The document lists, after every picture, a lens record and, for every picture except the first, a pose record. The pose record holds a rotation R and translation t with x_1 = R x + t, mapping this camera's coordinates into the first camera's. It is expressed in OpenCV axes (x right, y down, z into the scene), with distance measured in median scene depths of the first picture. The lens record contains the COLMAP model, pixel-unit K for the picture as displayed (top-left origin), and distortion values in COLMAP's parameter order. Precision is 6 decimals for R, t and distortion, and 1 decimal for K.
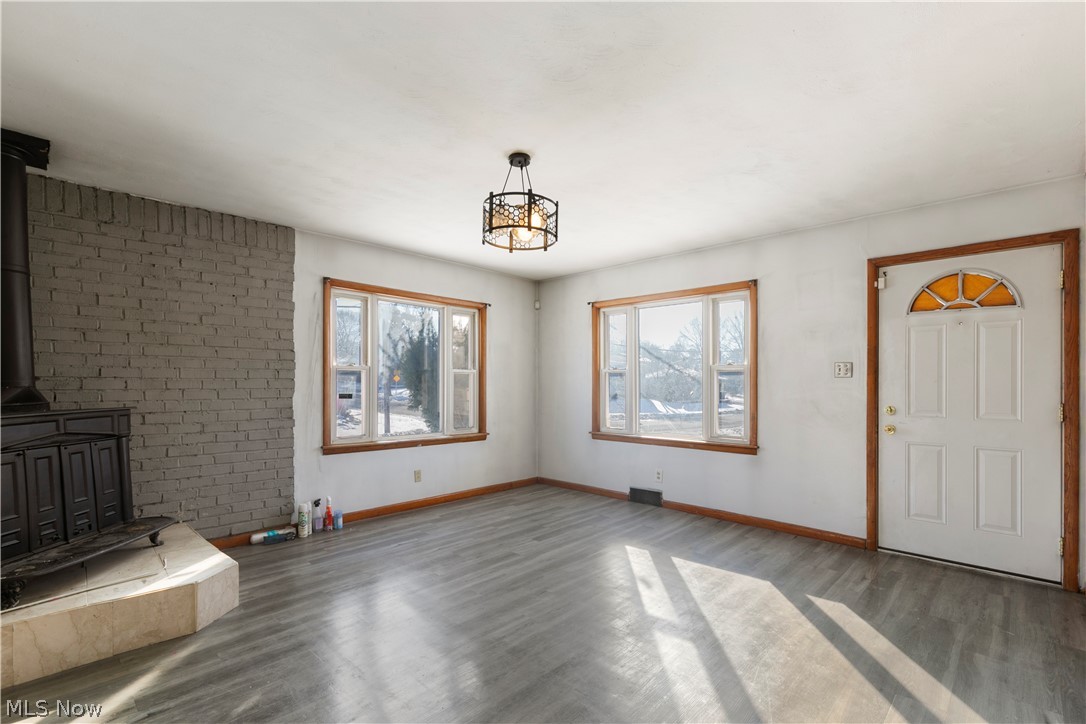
lens RADIAL K [[486.3, 0, 530.7], [0, 486.3, 388.0], [0, 0, 1]] dist [0.003407, 0.000059]
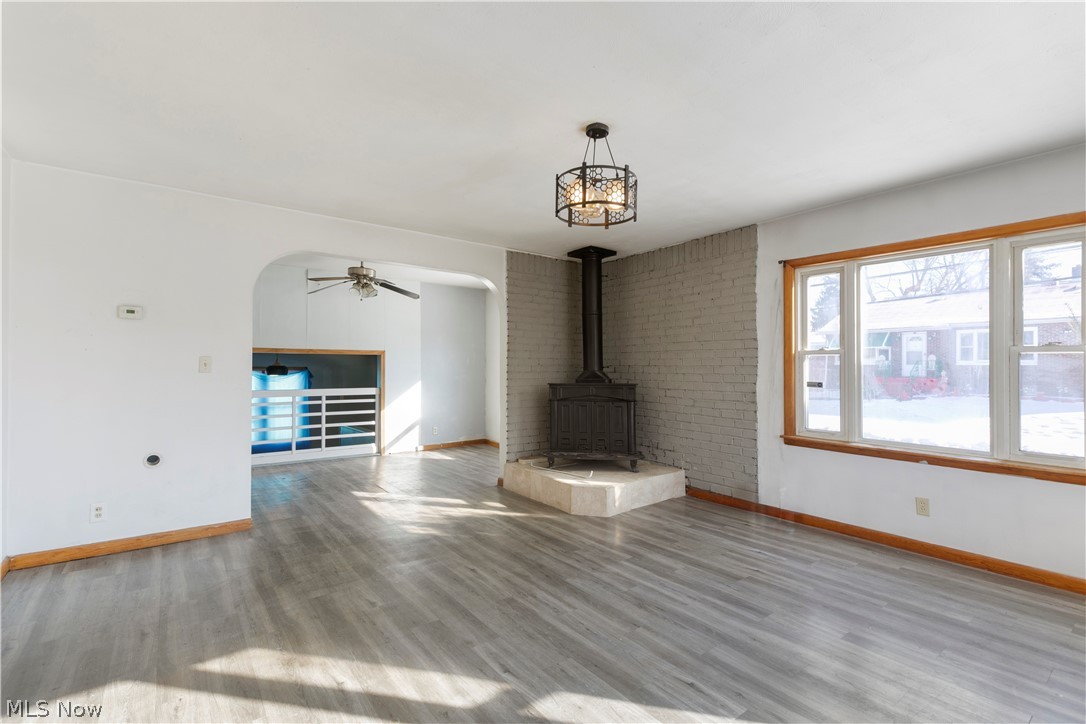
lens RADIAL K [[486.3, 0, 542.3], [0, 486.3, 365.1], [0, 0, 1]] dist [0.003407, 0.000059]
pose [[-0.128900, -0.002076, -0.991655, 0.634608], [-0.008174, 0.999966, -0.001031, -0.015341], [0.991624, 0.007973, -0.128913, 0.685540]]
